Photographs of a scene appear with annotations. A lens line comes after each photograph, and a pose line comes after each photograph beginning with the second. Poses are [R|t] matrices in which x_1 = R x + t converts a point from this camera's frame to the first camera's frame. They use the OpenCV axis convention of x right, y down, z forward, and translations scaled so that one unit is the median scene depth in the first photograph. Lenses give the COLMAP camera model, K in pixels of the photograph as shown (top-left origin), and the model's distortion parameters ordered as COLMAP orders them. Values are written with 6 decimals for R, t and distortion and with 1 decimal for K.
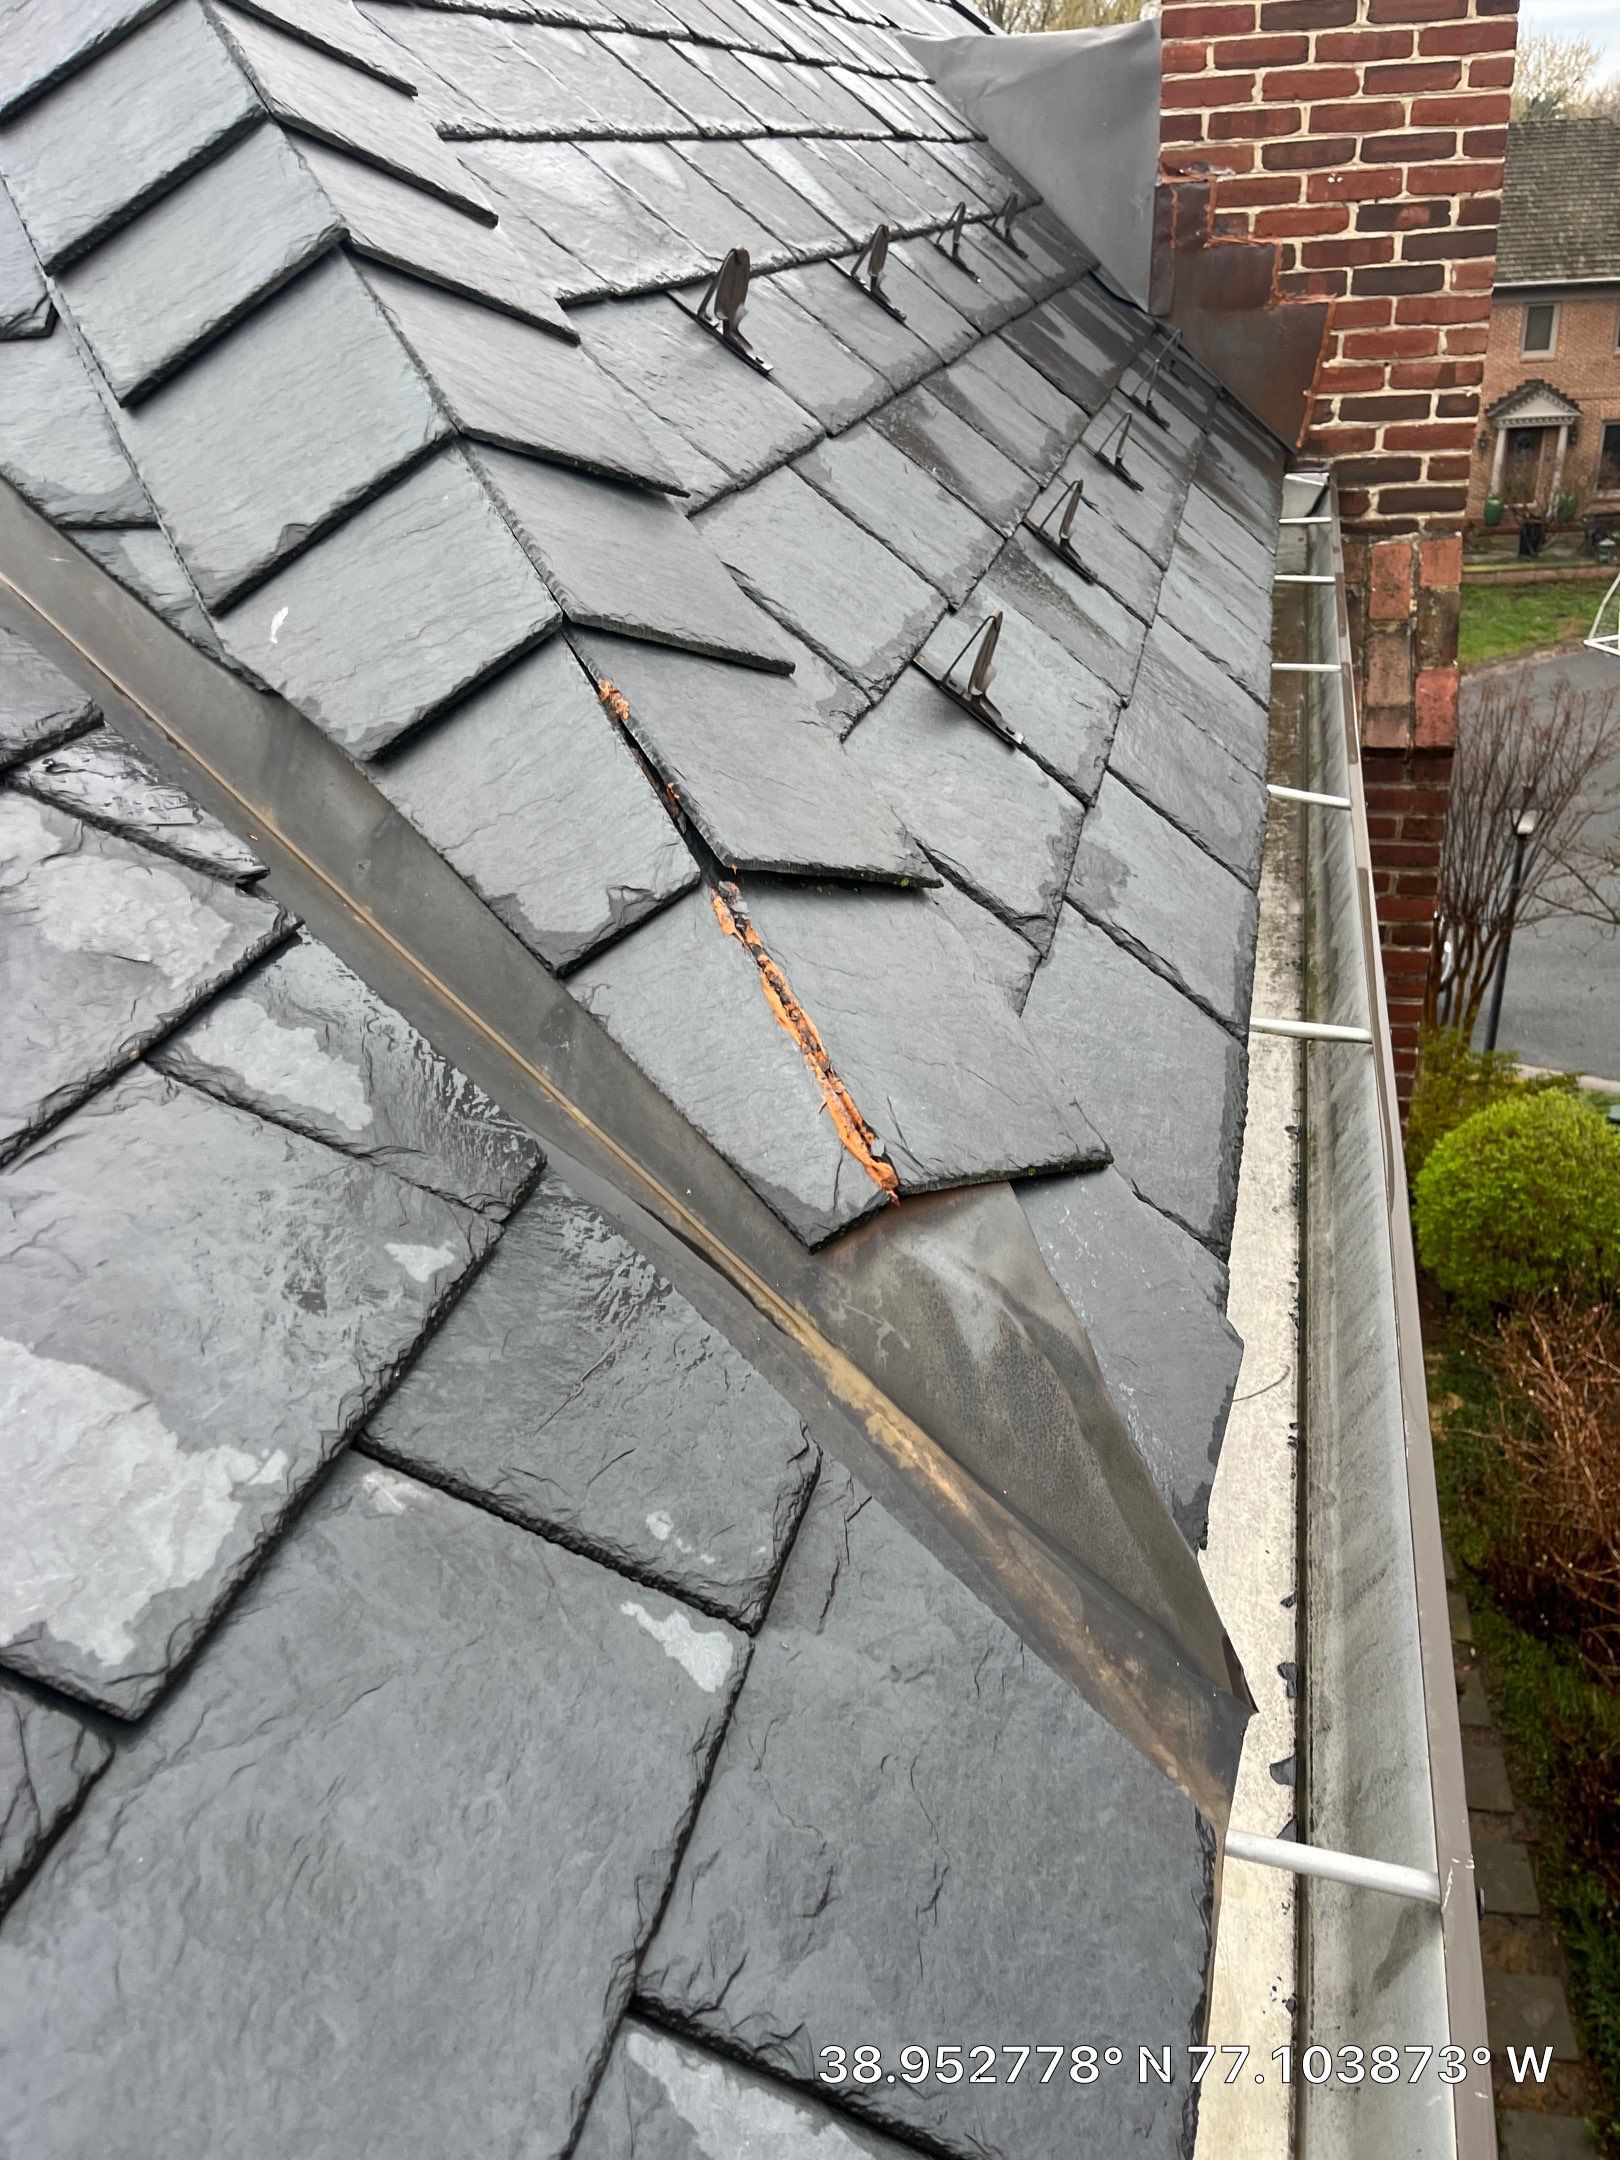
lens RADIAL K [[1644.5, 0, 826.4], [0, 1644.5, 1079.6], [0, 0, 1]] dist [0.155802, -0.217409]
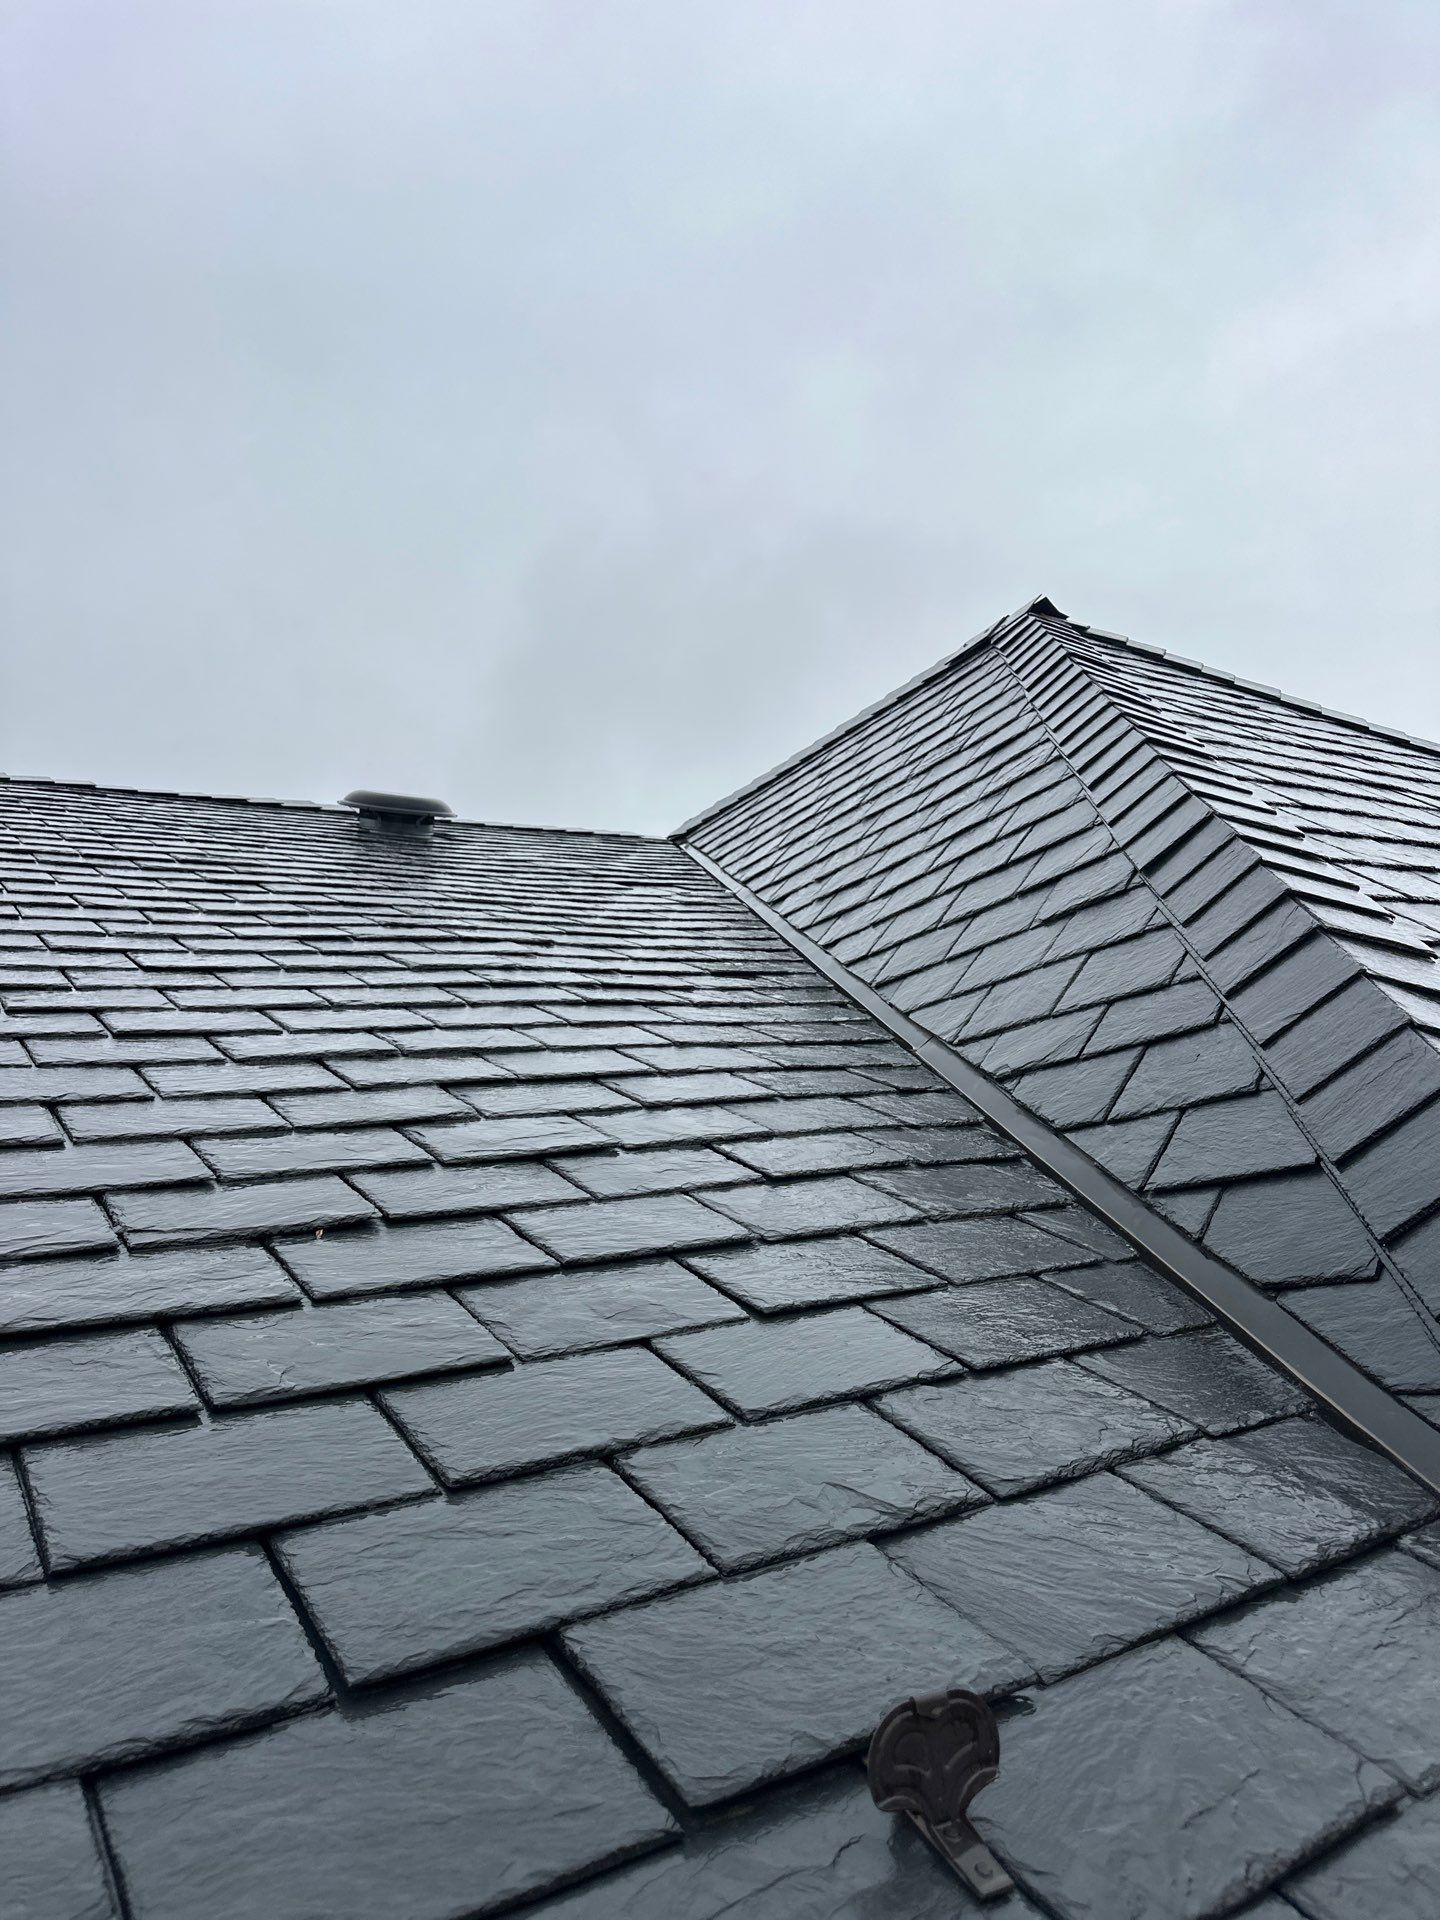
lens RADIAL K [[1335.7, 0, 735.4], [0, 1335.7, 962.1], [0, 0, 1]] dist [0.162835, -0.387289]
pose [[0.749567, -0.182071, -0.636395, -0.007246], [-0.227523, 0.831978, -0.506010, 0.040006], [0.621596, 0.524083, 0.582198, -0.111008]]
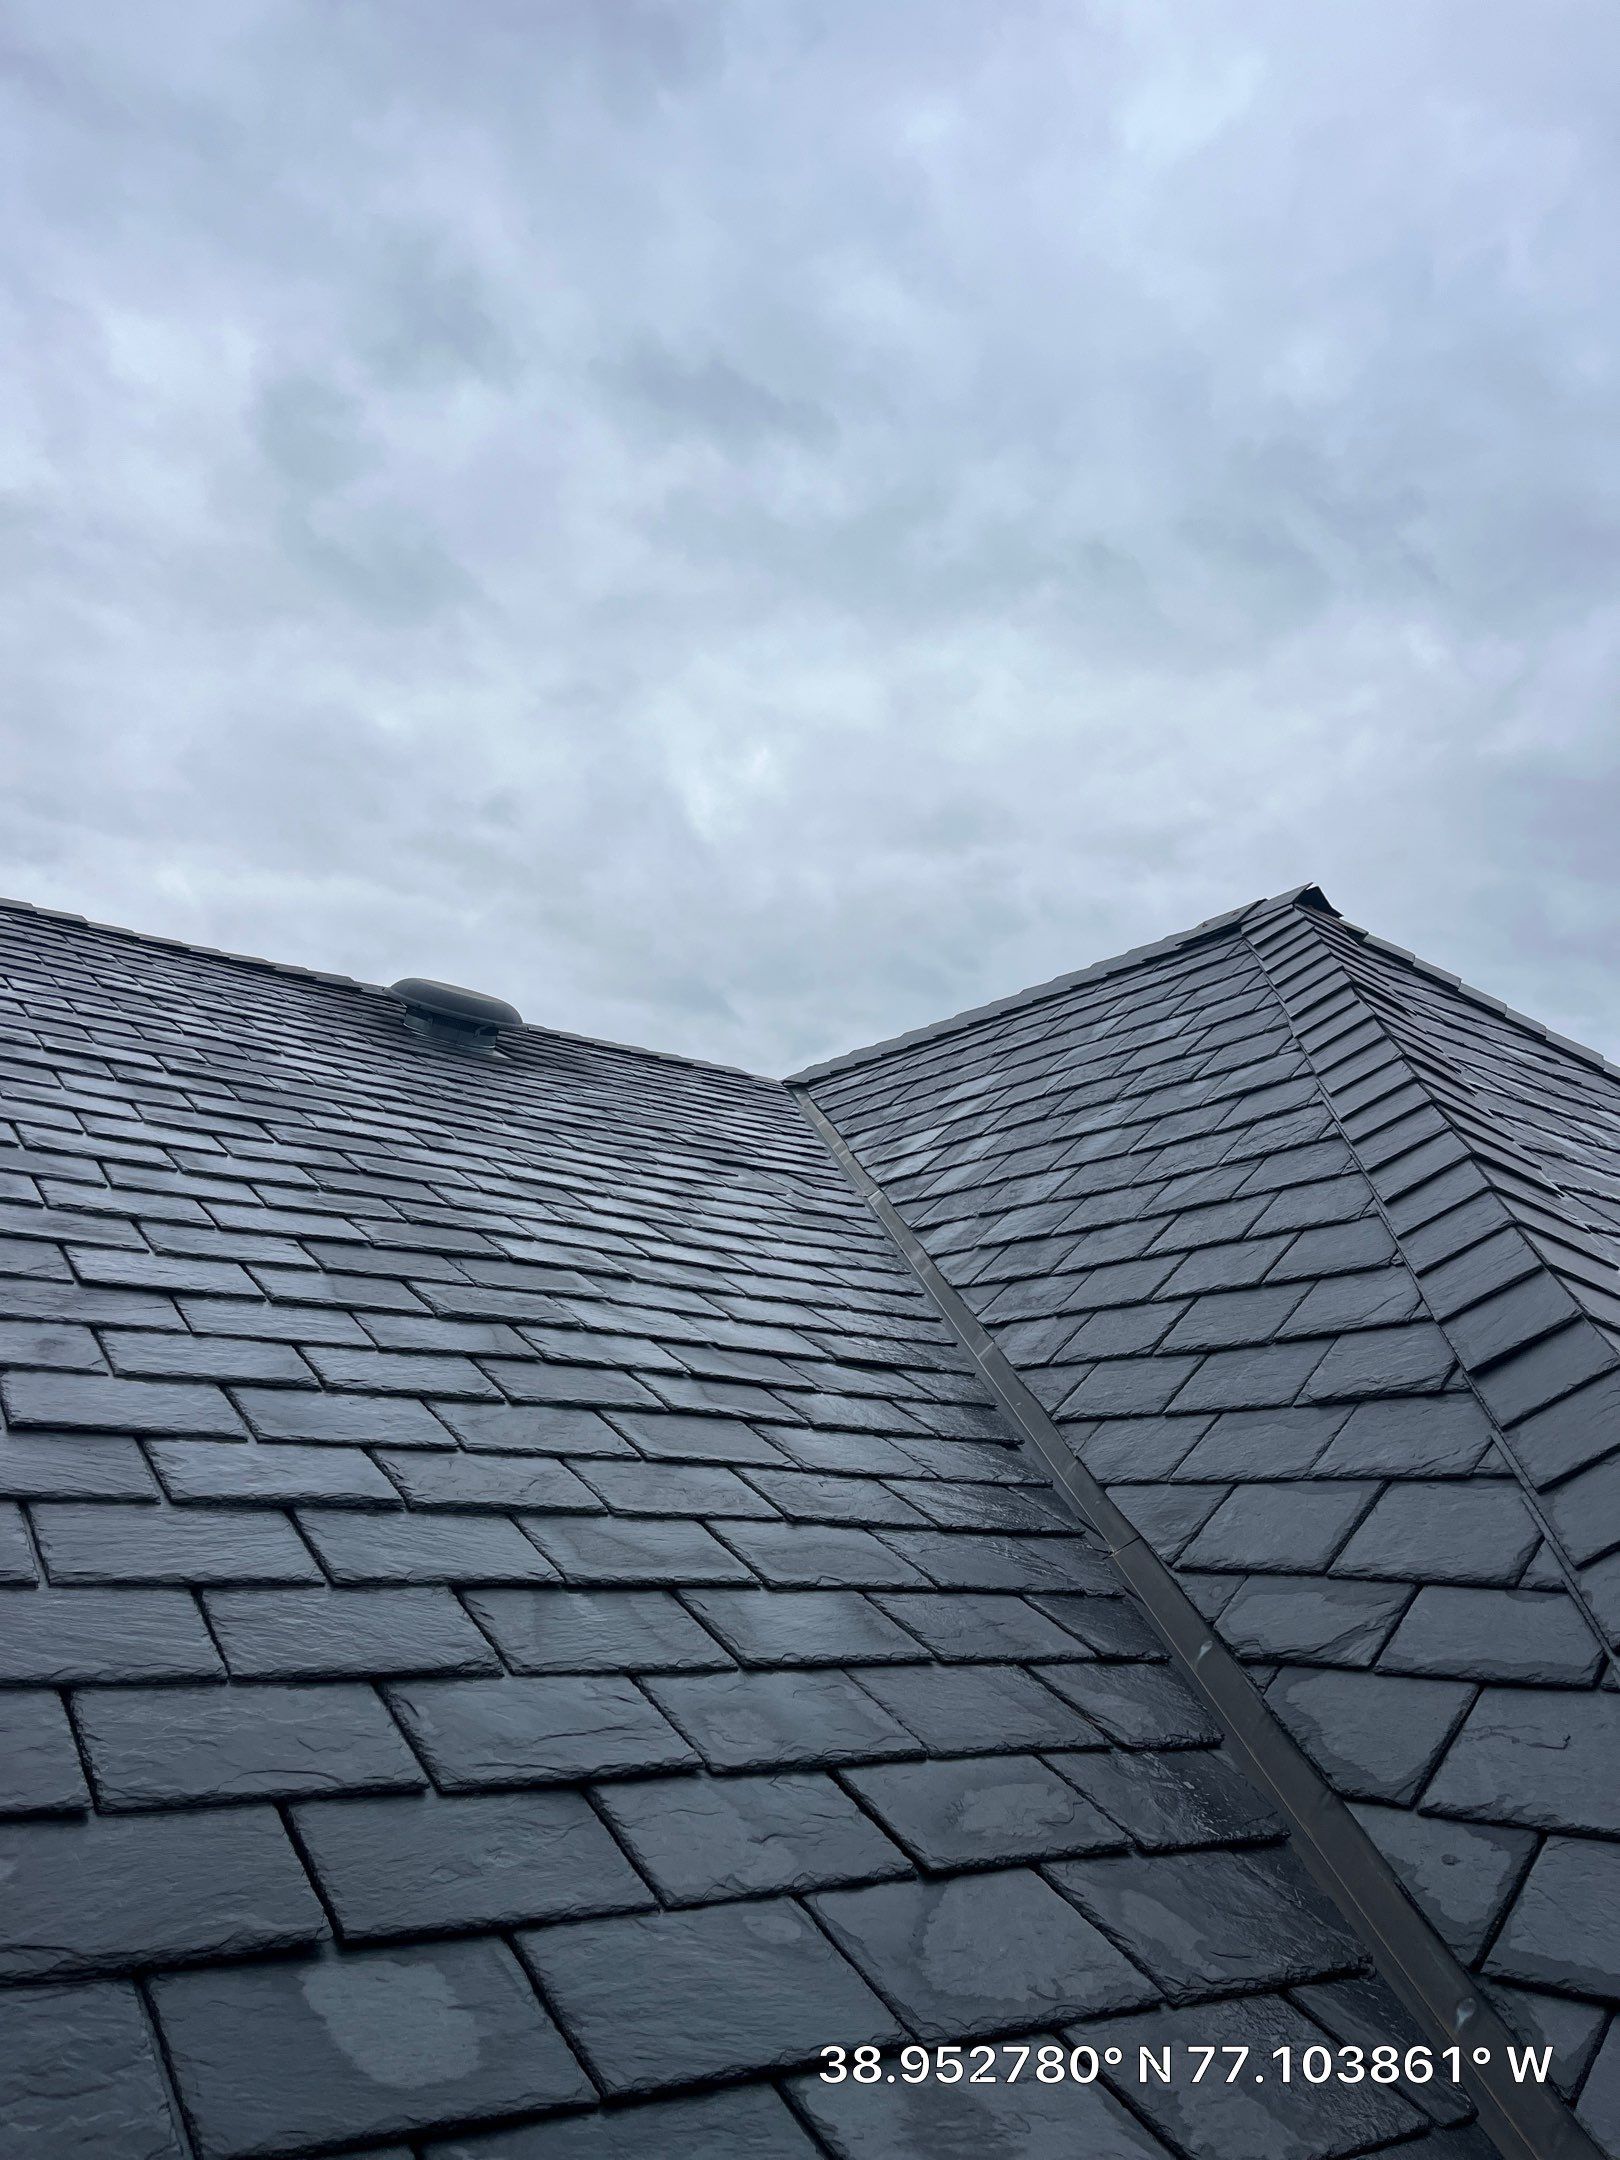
lens RADIAL K [[1636.1, 0, 810.0], [0, 1636.1, 1080.0], [0, 0, 1]] dist [0.000785, 0.000274]
pose [[0.763945, -0.100717, -0.637373, -0.084187], [-0.361818, 0.751004, -0.552341, -0.071723], [0.534300, 0.652571, 0.537284, -0.125418]]
